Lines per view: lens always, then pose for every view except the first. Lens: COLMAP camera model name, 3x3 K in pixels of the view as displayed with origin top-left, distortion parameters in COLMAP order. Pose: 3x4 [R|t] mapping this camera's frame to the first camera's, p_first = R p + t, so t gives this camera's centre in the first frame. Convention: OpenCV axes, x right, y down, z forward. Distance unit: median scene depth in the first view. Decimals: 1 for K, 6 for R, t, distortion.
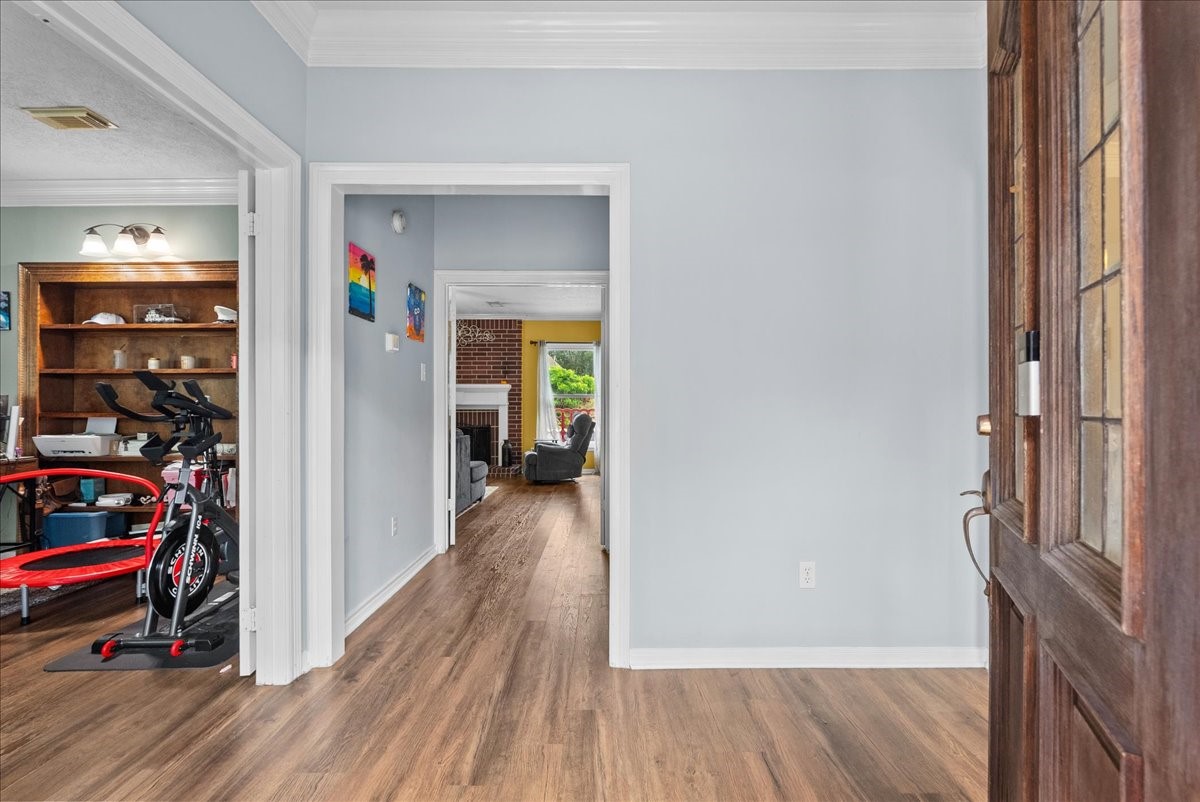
lens RADIAL K [[526.2, 0, 599.6], [0, 526.2, 405.2], [0, 0, 1]] dist [-0.002435, -0.000354]
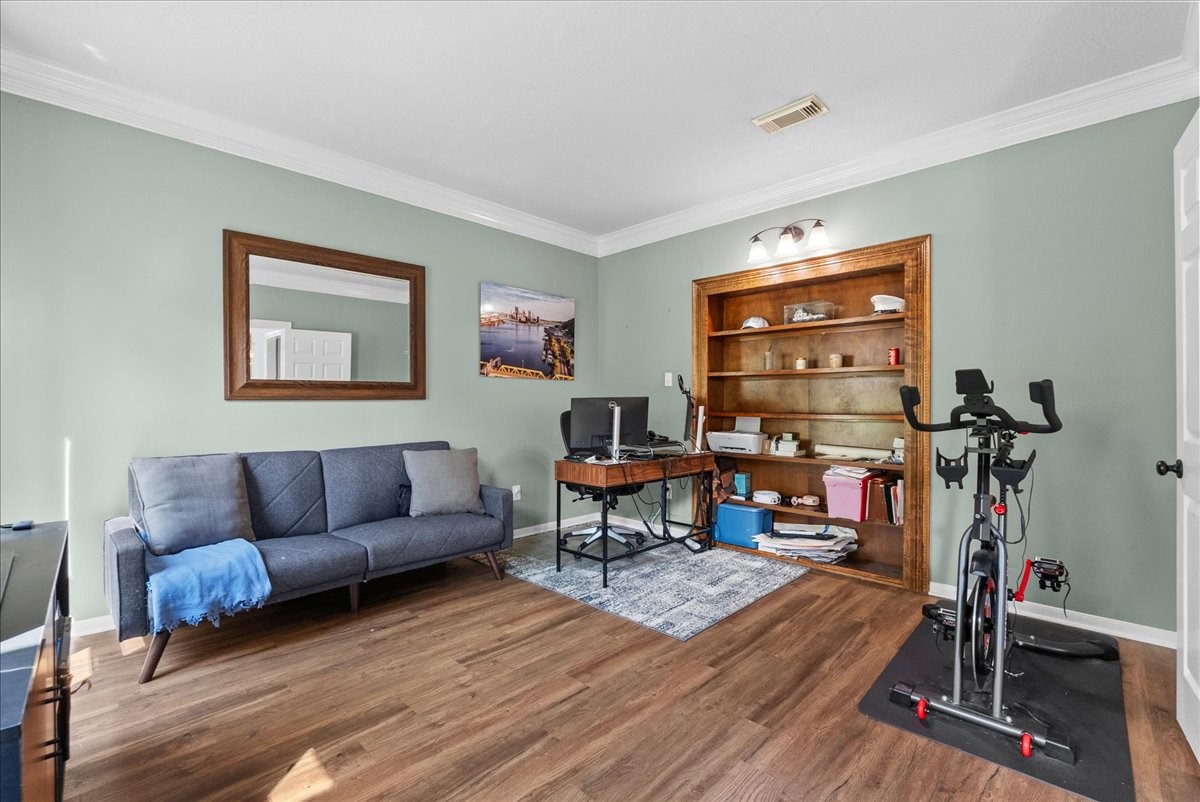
lens RADIAL K [[526.2, 0, 604.5], [0, 526.2, 399.8], [0, 0, 1]] dist [-0.002435, -0.000354]
pose [[0.719608, 0.002745, -0.694375, -0.431720], [-0.002514, 0.999996, 0.001348, -0.011584], [0.694376, 0.000776, 0.719612, 0.037047]]
